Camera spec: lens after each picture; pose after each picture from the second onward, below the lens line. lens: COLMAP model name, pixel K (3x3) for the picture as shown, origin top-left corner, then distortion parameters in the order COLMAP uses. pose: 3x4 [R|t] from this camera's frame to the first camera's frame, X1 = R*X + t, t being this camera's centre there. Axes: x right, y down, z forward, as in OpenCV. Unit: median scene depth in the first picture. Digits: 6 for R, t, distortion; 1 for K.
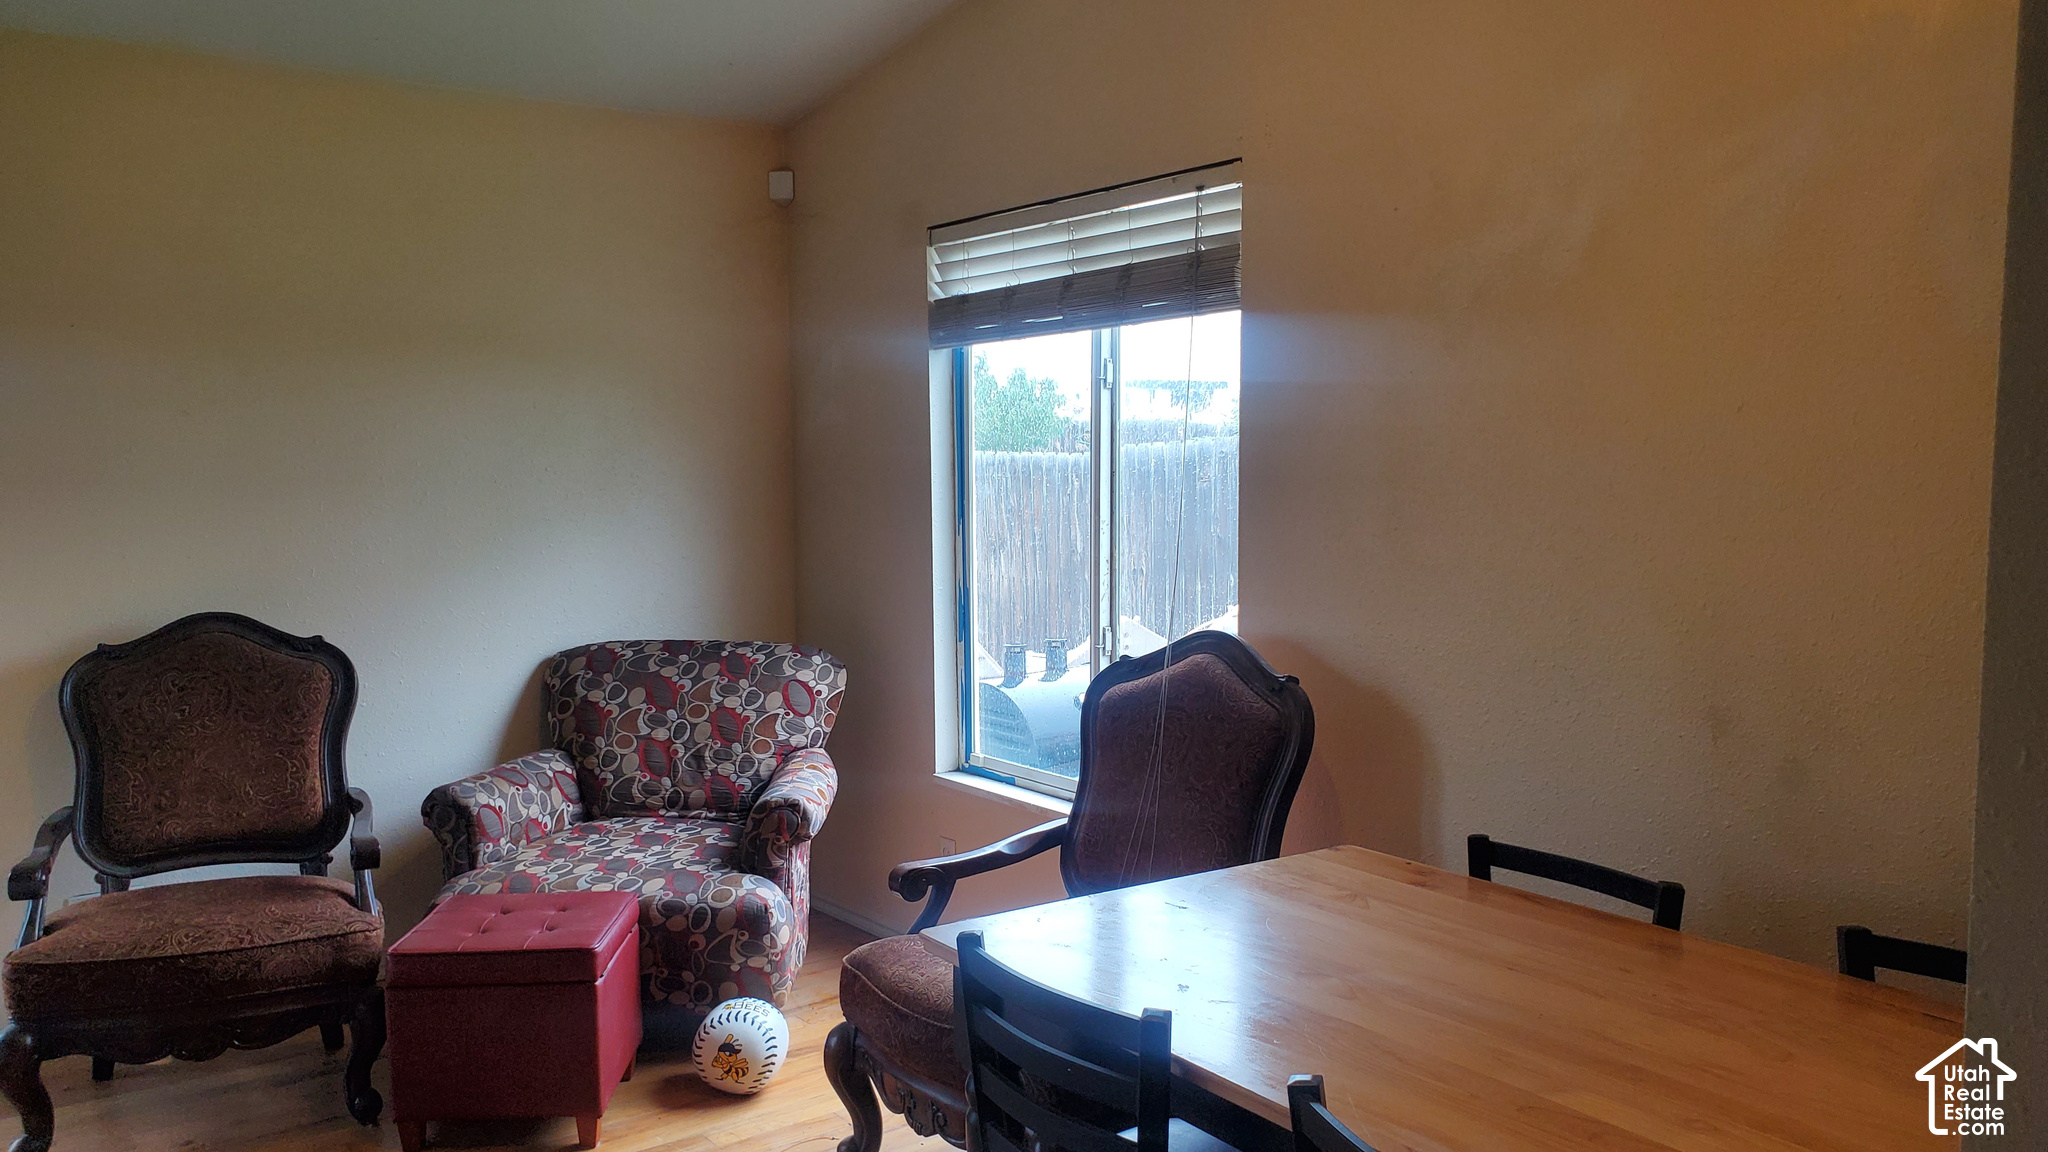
lens RADIAL K [[1569.1, 0, 1007.6], [0, 1569.1, 621.0], [0, 0, 1]] dist [0.023090, 0.012370]
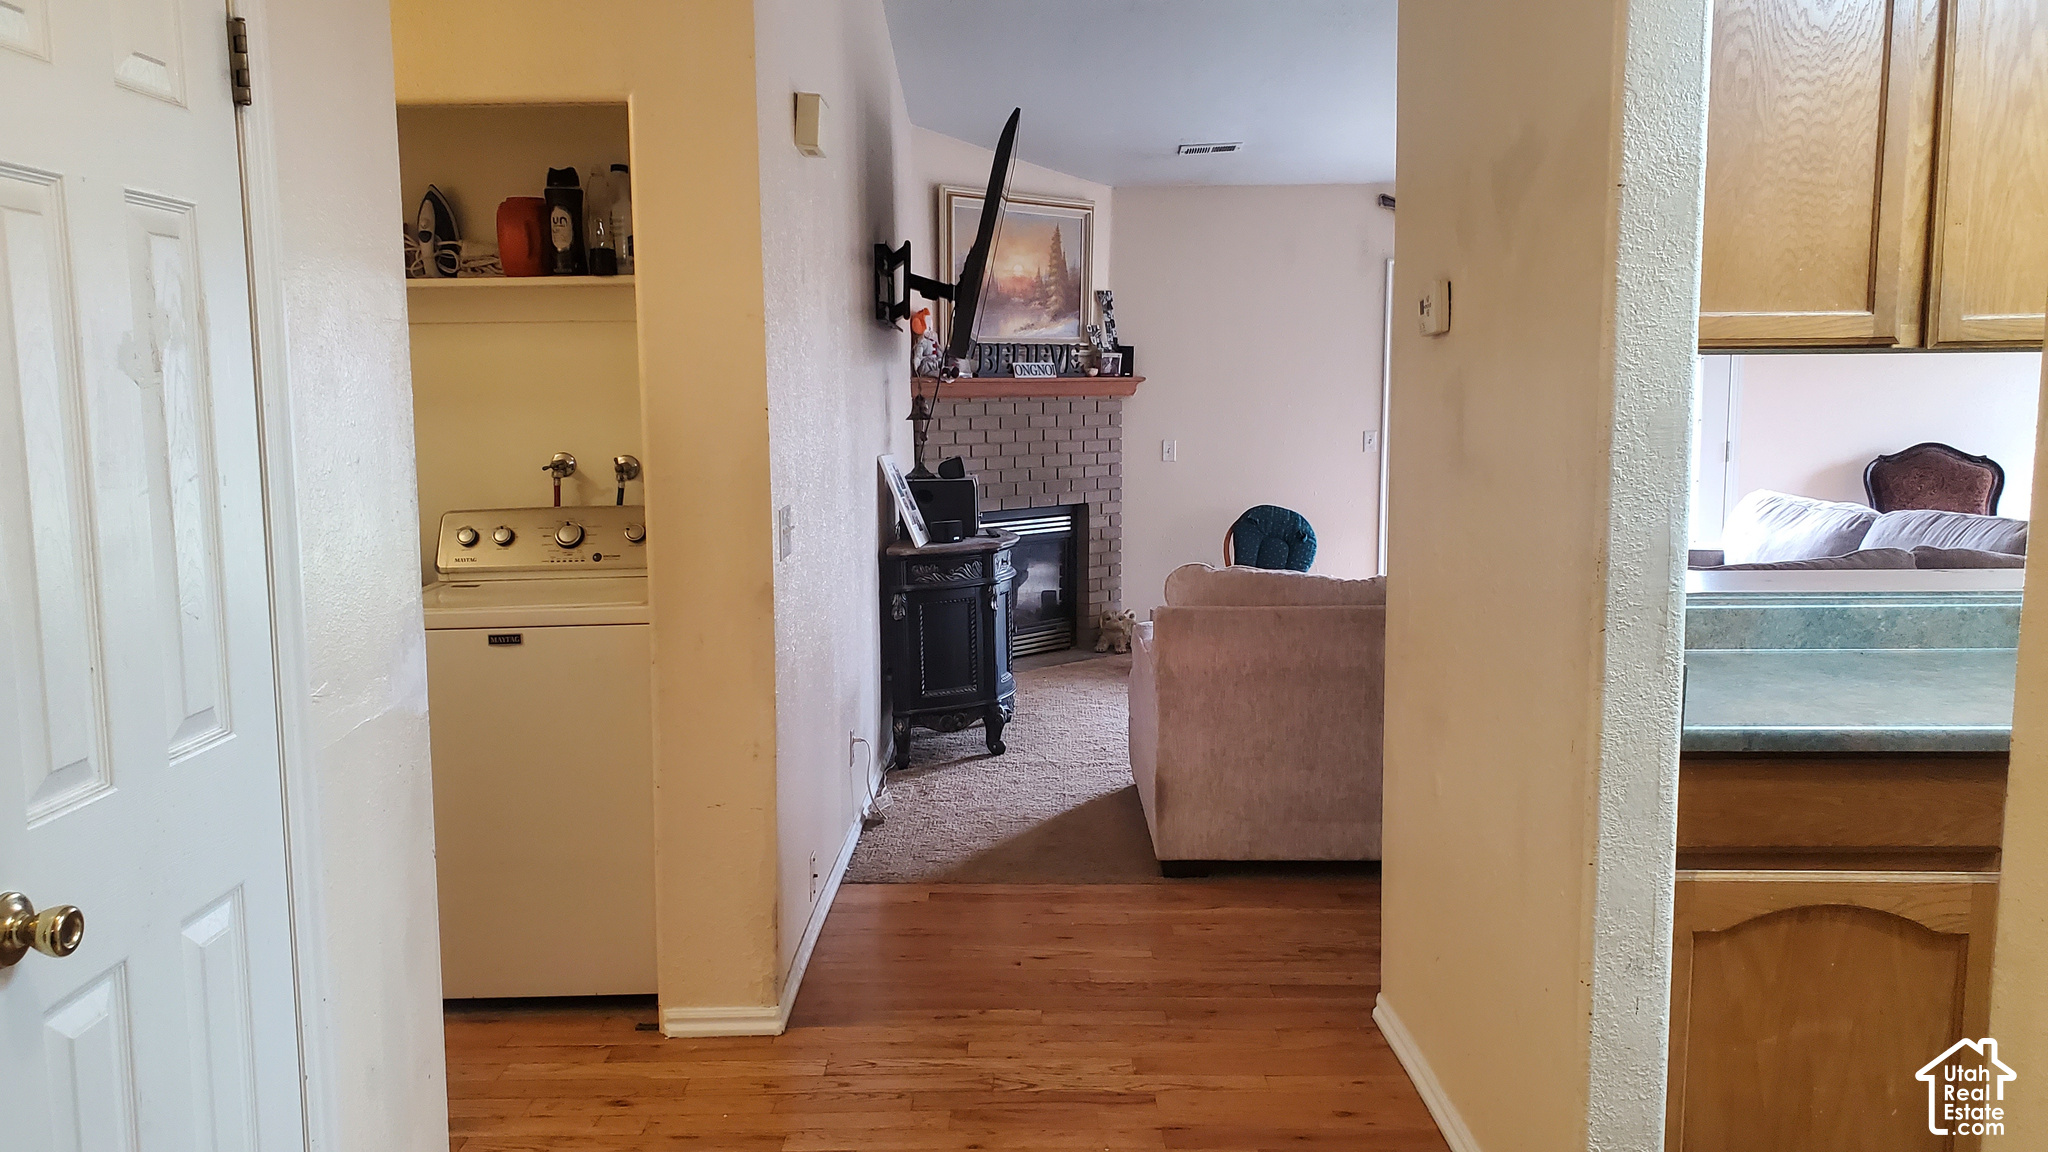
lens RADIAL K [[1569.1, 0, 1007.6], [0, 1569.1, 621.0], [0, 0, 1]] dist [0.023090, 0.012370]
pose [[0.809465, 0.094999, -0.579432, -0.230621], [-0.060759, 0.995079, 0.078265, 0.129425], [0.584016, -0.028147, 0.811254, -1.314861]]
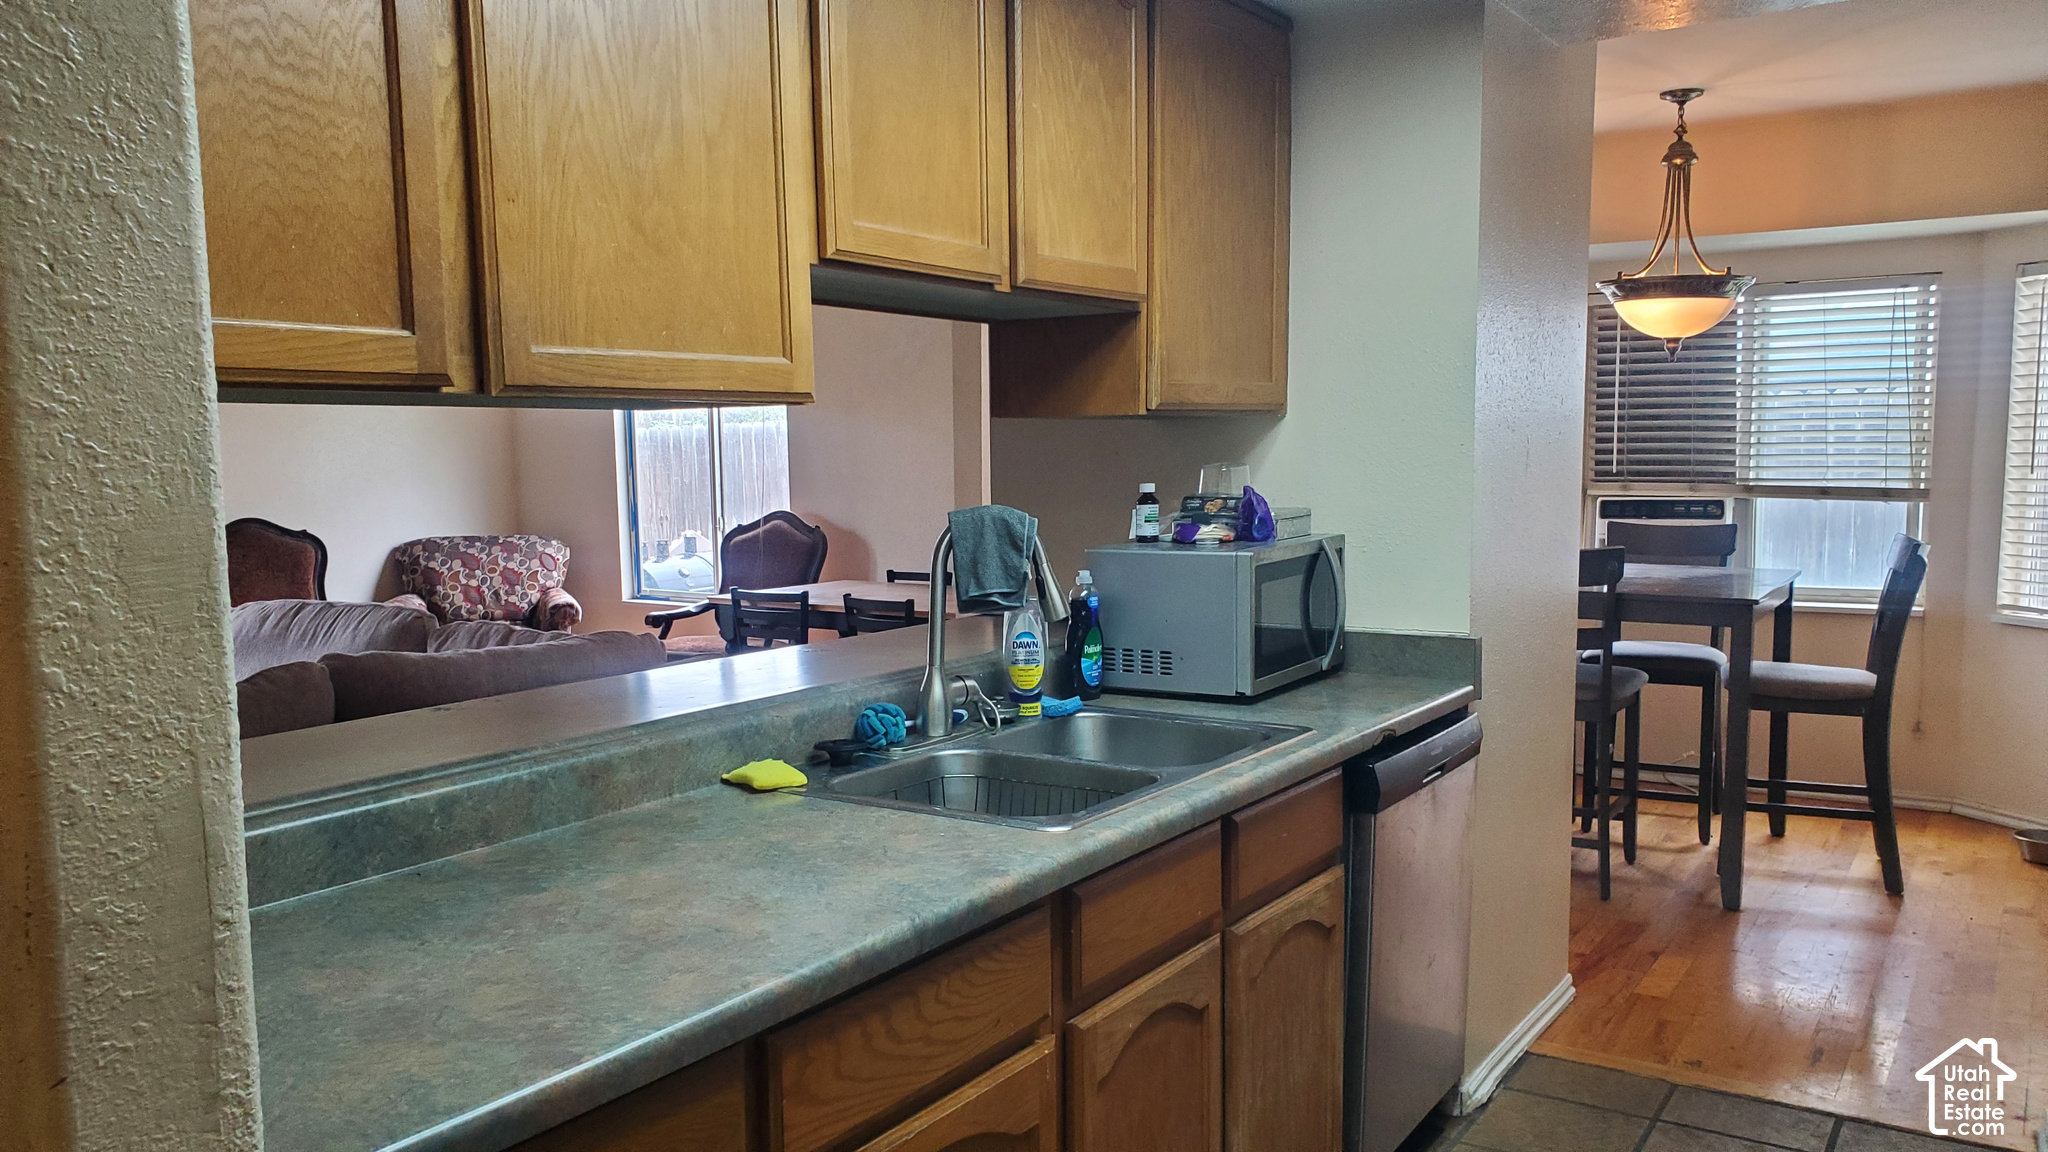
lens RADIAL K [[1618.2, 0, 1012.7], [0, 1618.2, 590.6], [0, 0, 1]] dist [0.012735, 0.012980]
pose [[0.932793, -0.033508, 0.358851, -0.318401], [0.036059, 0.999350, -0.000415, 0.106277], [-0.358604, 0.013327, 0.933395, -1.056711]]
